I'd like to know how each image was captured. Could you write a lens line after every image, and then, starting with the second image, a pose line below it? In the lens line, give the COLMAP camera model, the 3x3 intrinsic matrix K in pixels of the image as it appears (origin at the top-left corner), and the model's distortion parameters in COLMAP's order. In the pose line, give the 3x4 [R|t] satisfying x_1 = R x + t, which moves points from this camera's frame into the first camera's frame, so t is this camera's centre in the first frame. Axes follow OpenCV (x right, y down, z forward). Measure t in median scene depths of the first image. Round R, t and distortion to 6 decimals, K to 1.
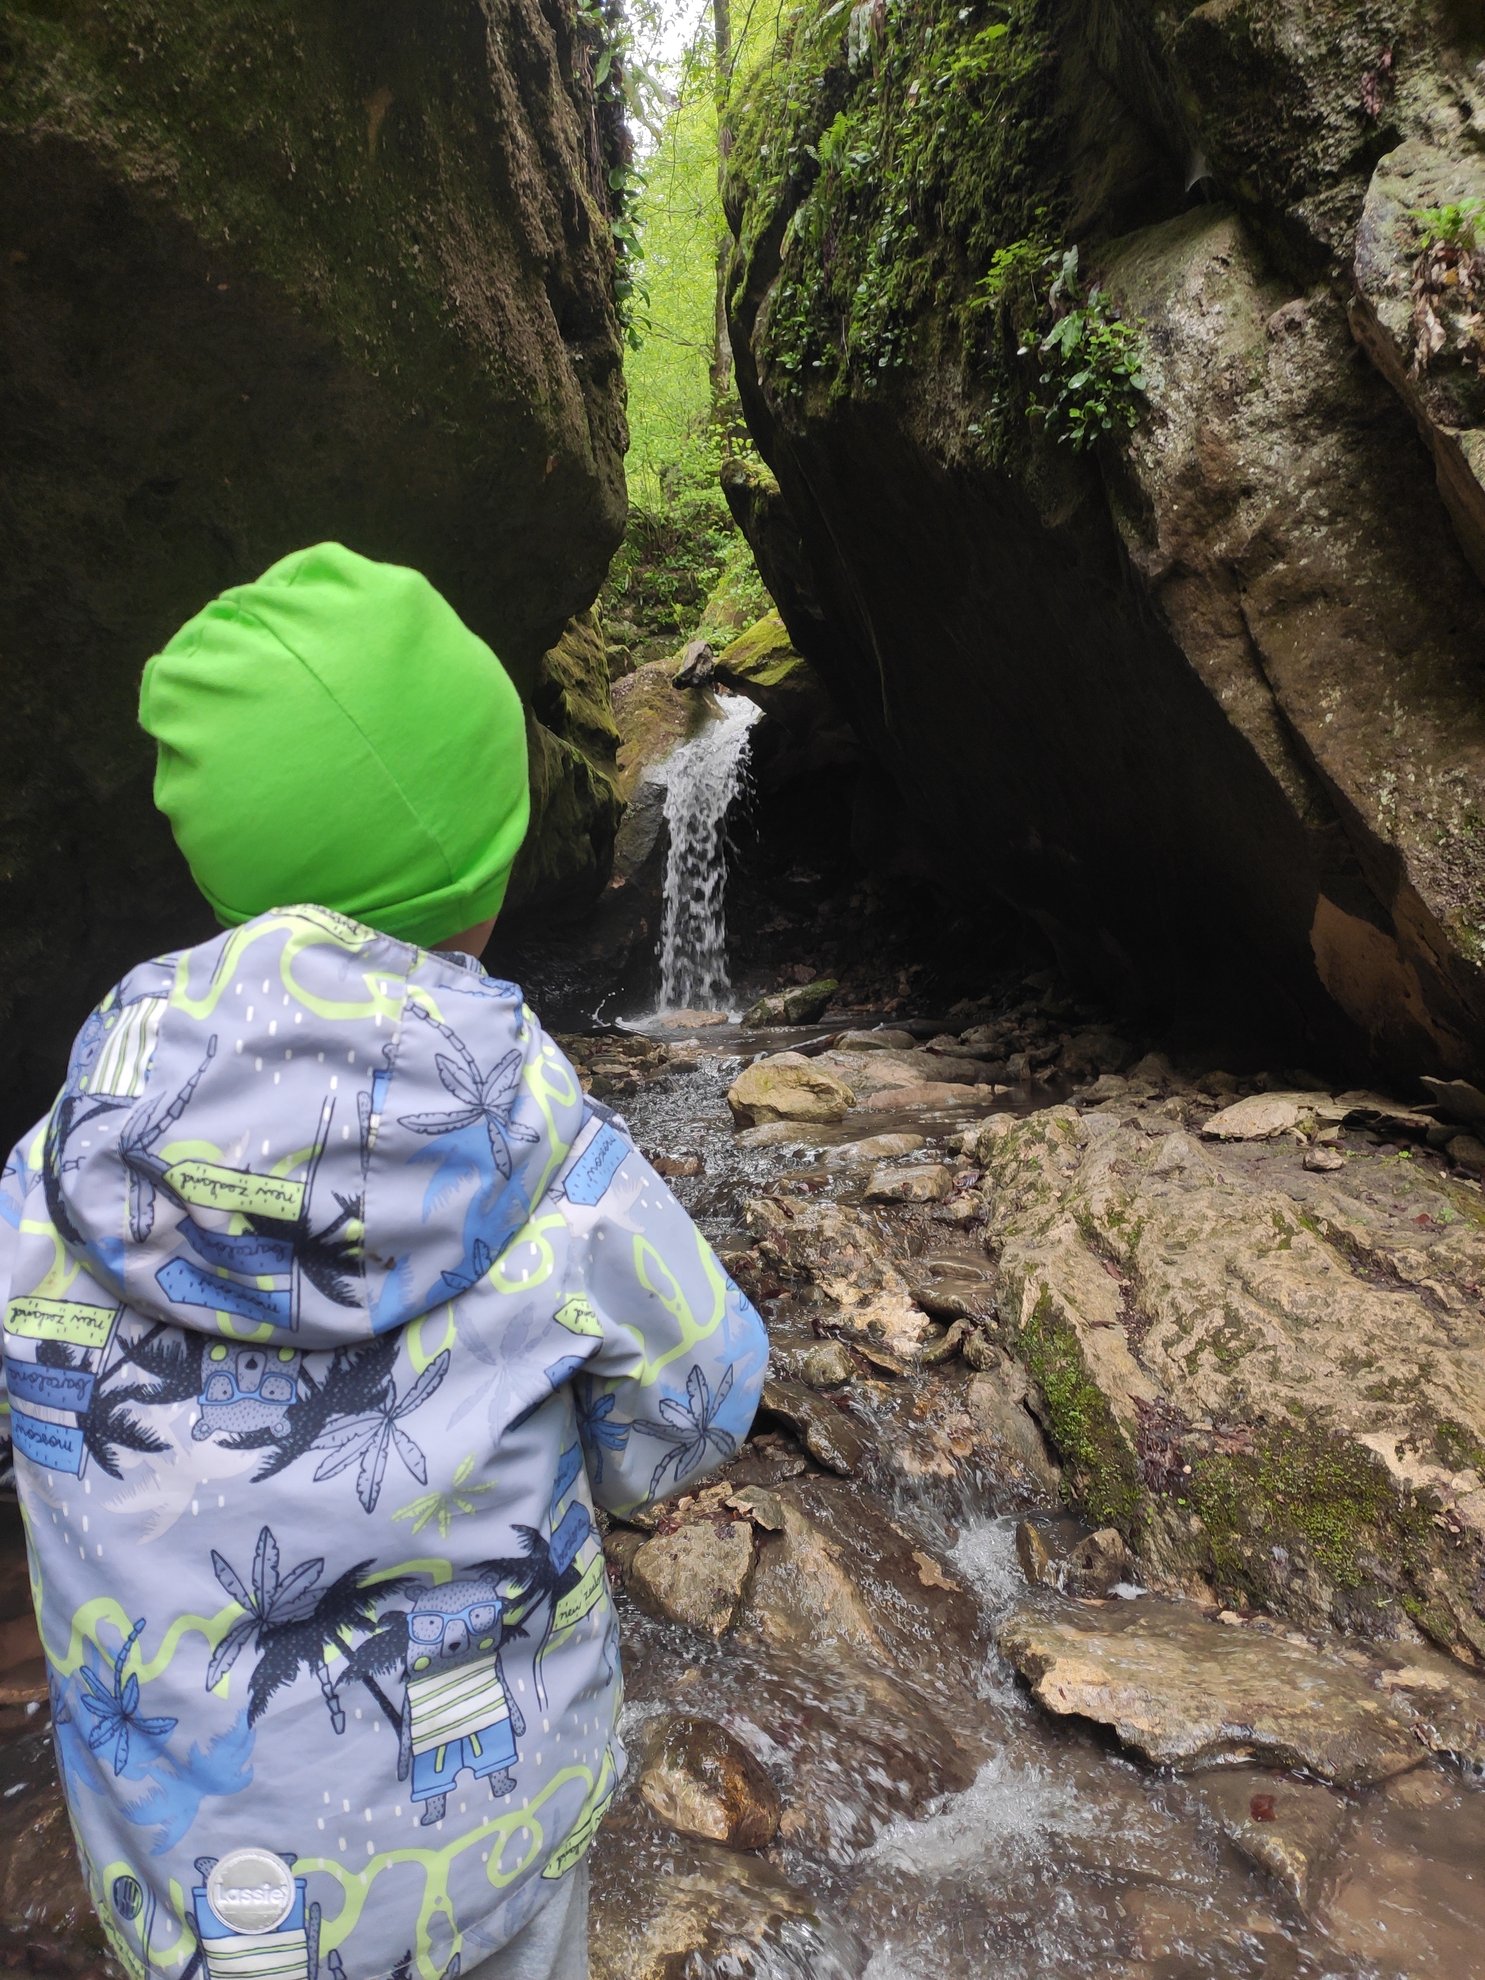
lens RADIAL K [[1530.8, 0, 742.2], [0, 1530.8, 989.6], [0, 0, 1]] dist [-0.000452, -0.001181]
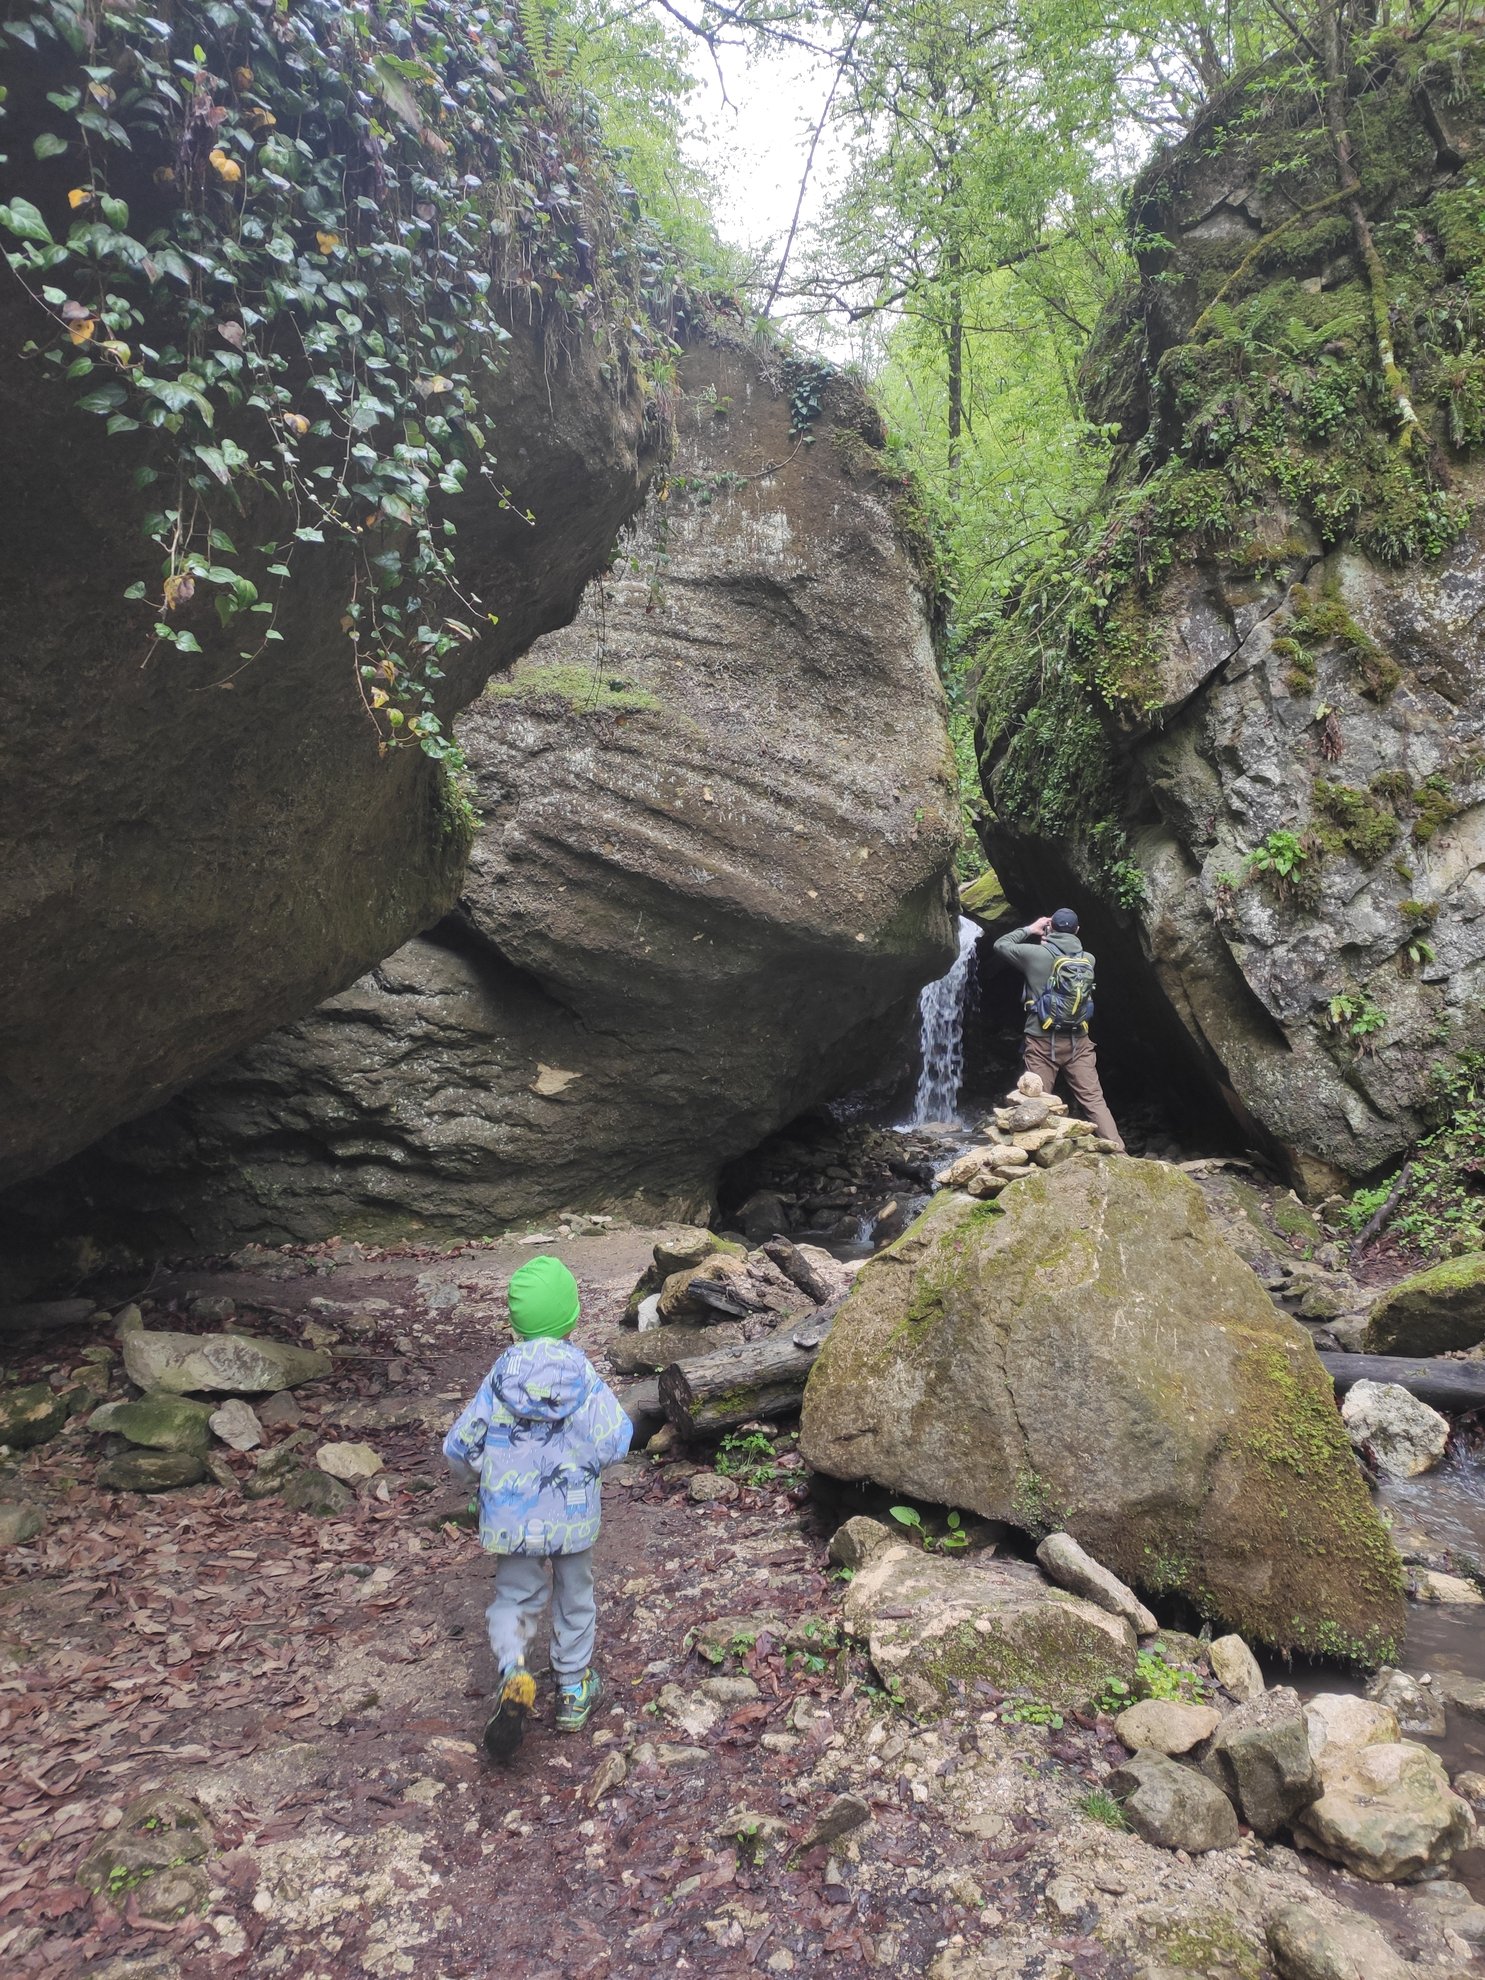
lens RADIAL K [[1530.8, 0, 743.2], [0, 1530.8, 990.3], [0, 0, 1]] dist [-0.000452, -0.001181]
pose [[0.991937, 0.016524, -0.125650, -0.101818], [-0.025935, 0.996948, -0.073631, -0.002347], [0.124050, 0.076296, 0.989338, -1.707689]]
